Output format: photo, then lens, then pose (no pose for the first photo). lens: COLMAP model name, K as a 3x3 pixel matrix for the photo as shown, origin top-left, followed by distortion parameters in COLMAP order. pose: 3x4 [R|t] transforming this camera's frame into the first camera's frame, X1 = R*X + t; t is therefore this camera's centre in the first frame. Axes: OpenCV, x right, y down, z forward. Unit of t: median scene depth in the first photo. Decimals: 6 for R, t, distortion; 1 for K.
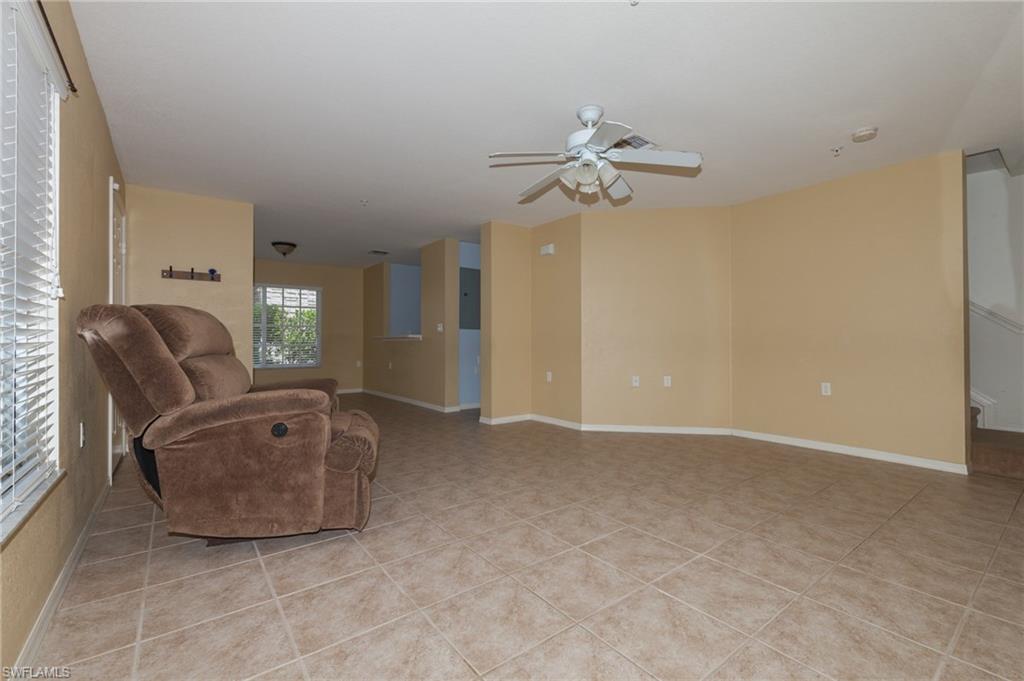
lens RADIAL K [[440.2, 0, 508.9], [0, 440.2, 334.4], [0, 0, 1]] dist [0.003136, -0.000207]
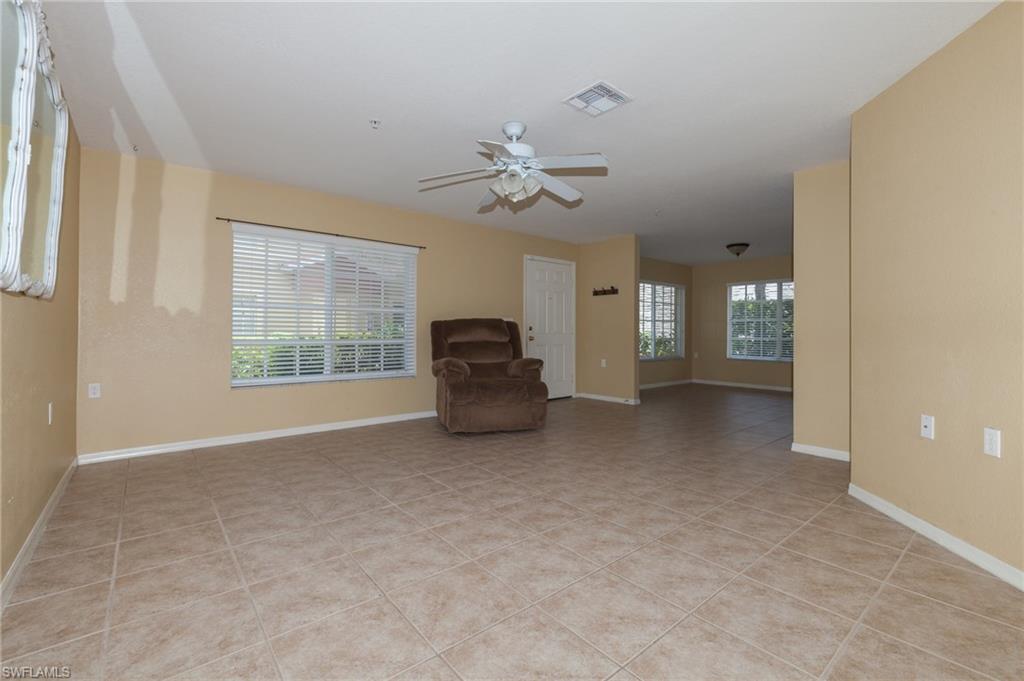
lens RADIAL K [[440.2, 0, 508.9], [0, 440.2, 334.4], [0, 0, 1]] dist [0.003136, -0.000207]
pose [[0.039993, 0.003362, -0.999194, 0.667590], [0.006647, 0.999971, 0.003630, 0.004579], [0.999178, -0.006787, 0.039970, 0.501418]]
